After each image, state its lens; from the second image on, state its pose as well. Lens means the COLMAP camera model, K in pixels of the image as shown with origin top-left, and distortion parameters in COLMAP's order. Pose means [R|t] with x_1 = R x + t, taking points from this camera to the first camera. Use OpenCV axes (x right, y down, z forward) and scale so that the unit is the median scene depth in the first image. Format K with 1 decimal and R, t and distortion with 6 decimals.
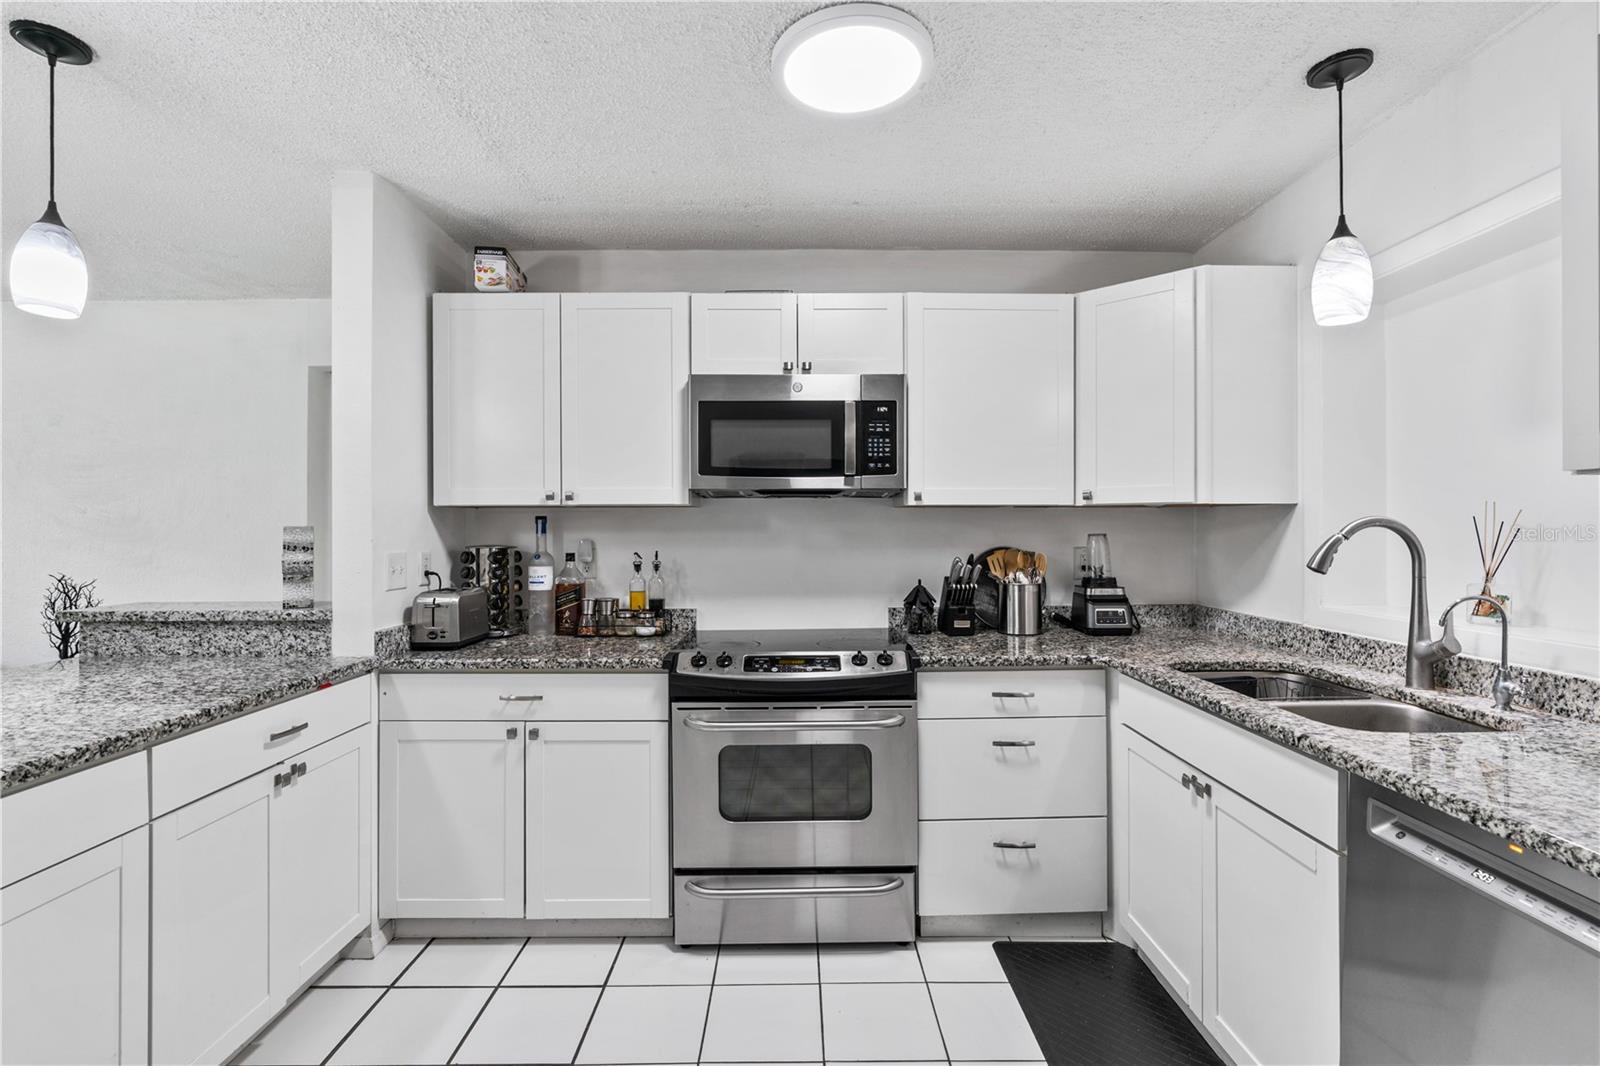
lens RADIAL K [[718.8, 0, 802.7], [0, 718.8, 528.5], [0, 0, 1]] dist [-0.015742, 0.004452]
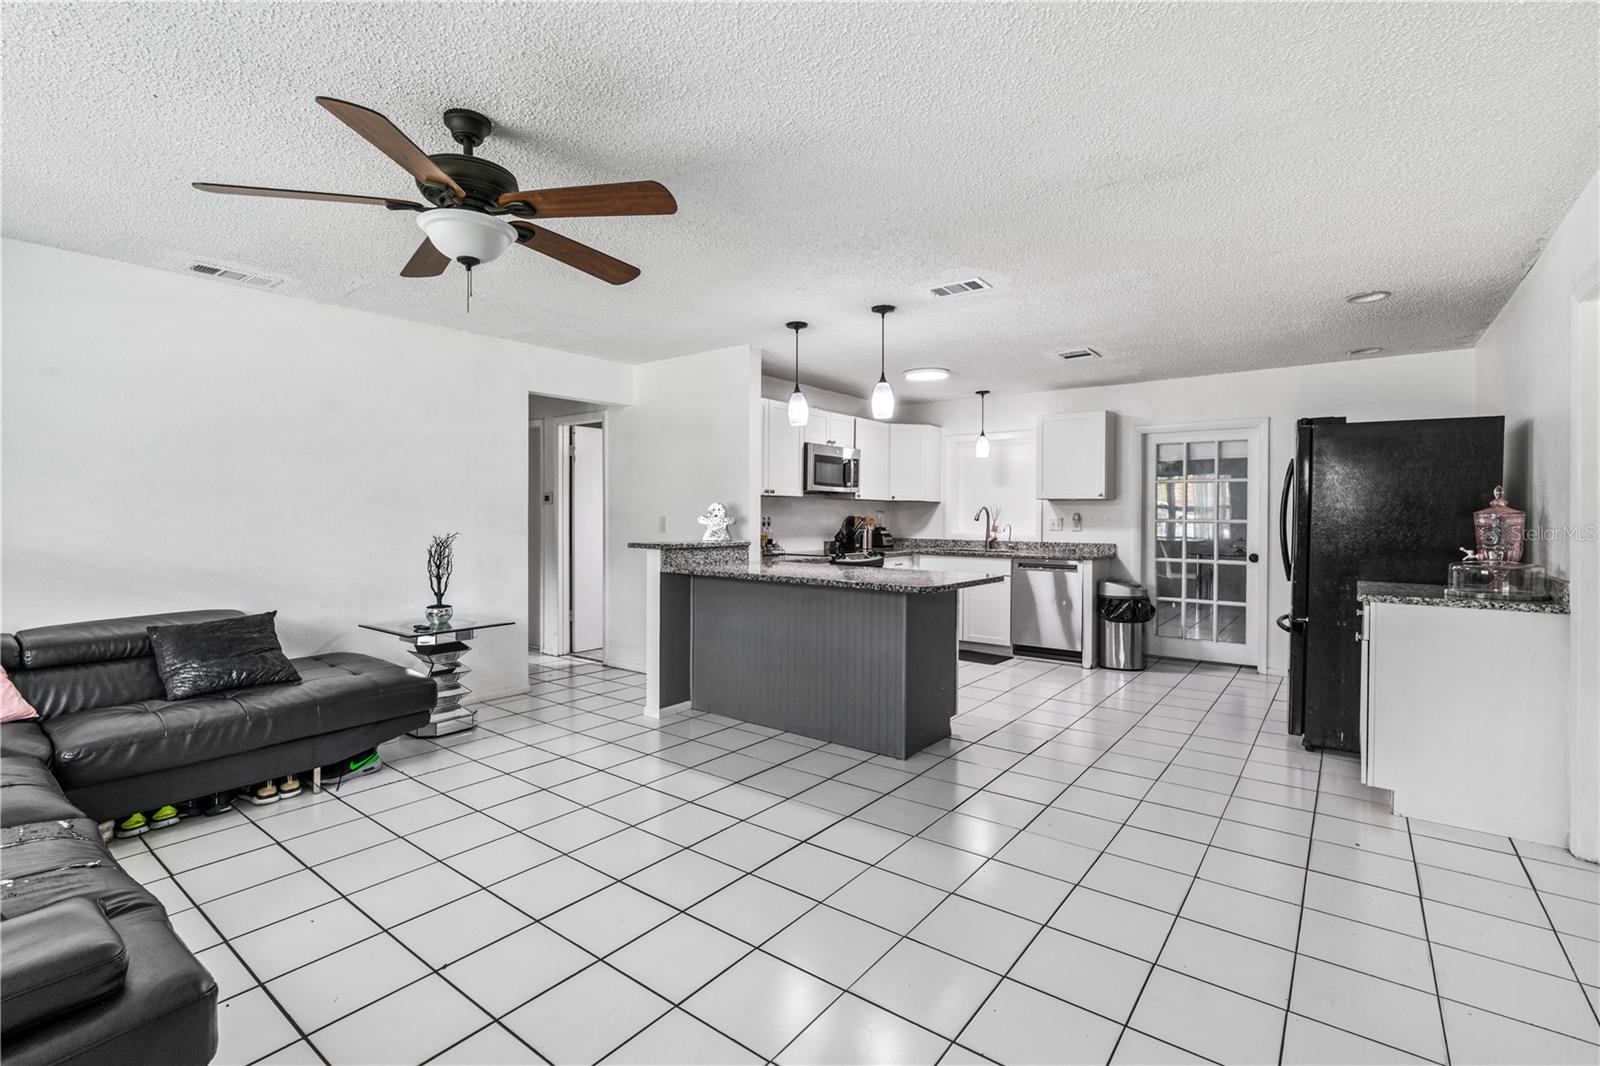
lens RADIAL K [[718.8, 0, 797.4], [0, 718.8, 523.9], [0, 0, 1]] dist [-0.015742, 0.004452]
pose [[0.621371, -0.003958, 0.783506, -2.268307], [-0.008951, 0.999886, 0.012149, 0.030962], [-0.783465, -0.014562, 0.621265, -0.508382]]
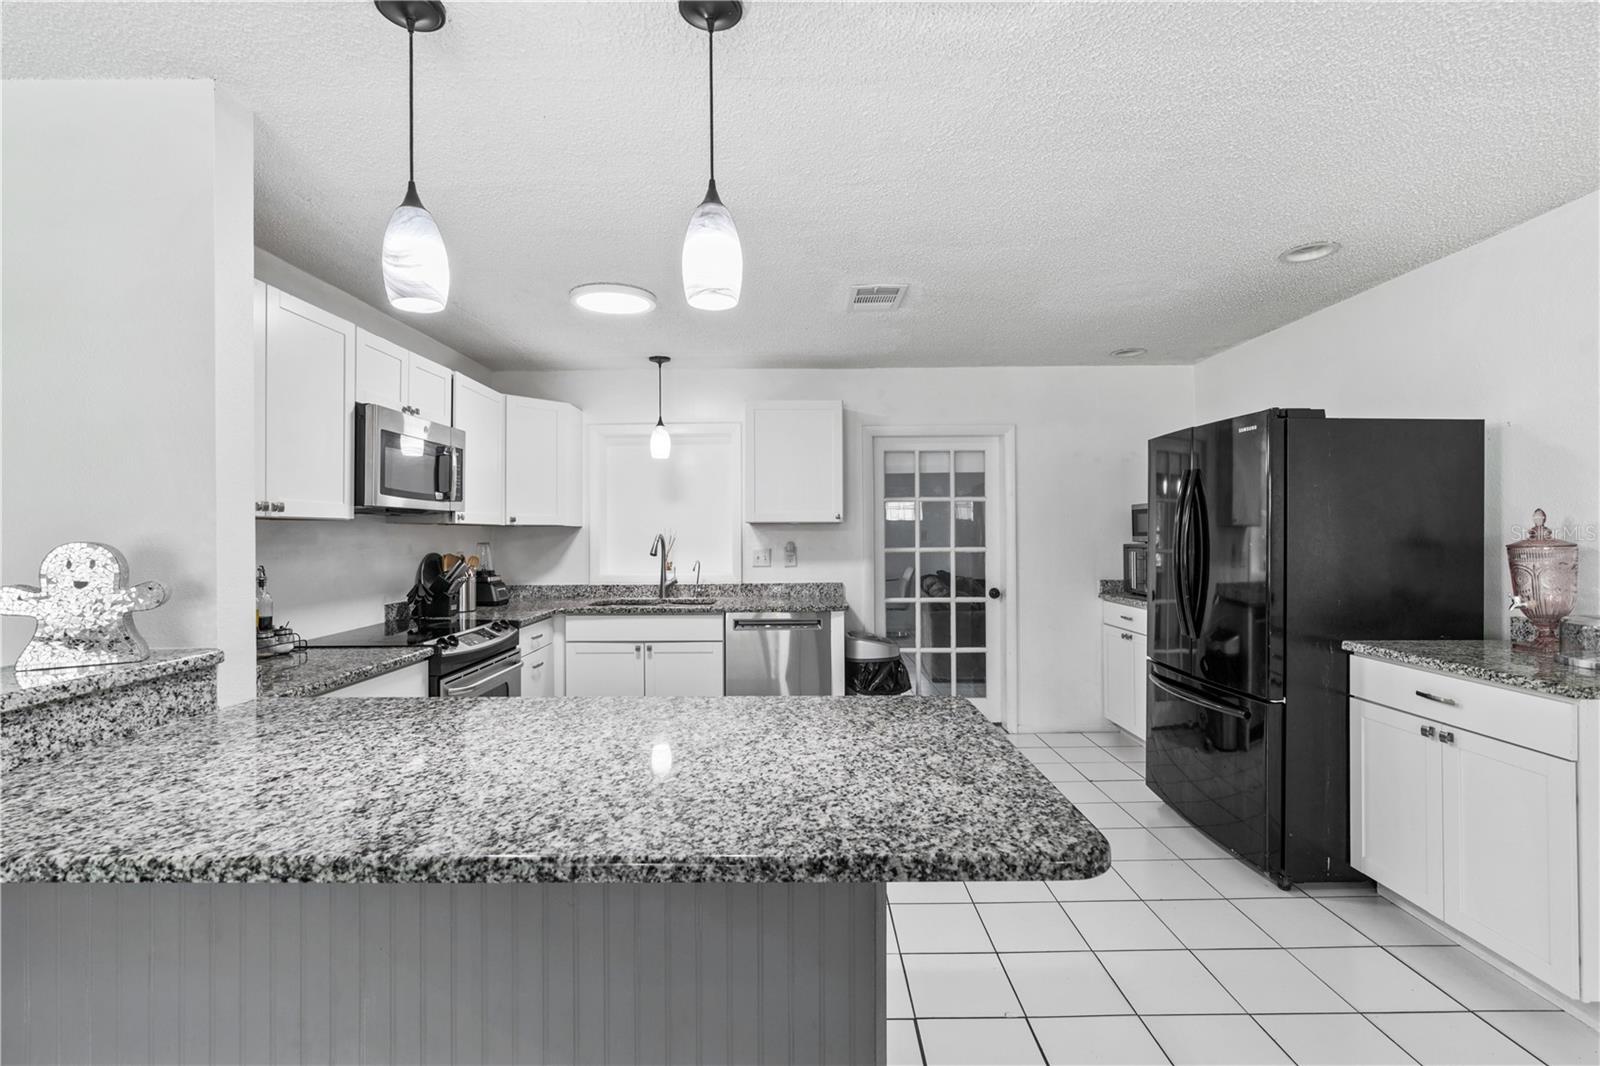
lens RADIAL K [[718.8, 0, 801.5], [0, 718.8, 529.8], [0, 0, 1]] dist [-0.015742, 0.004452]
pose [[0.015389, 0.007307, 0.999855, -1.379792], [0.005476, 0.999958, -0.007392, -0.006287], [-0.999867, 0.005589, 0.015349, 0.343845]]
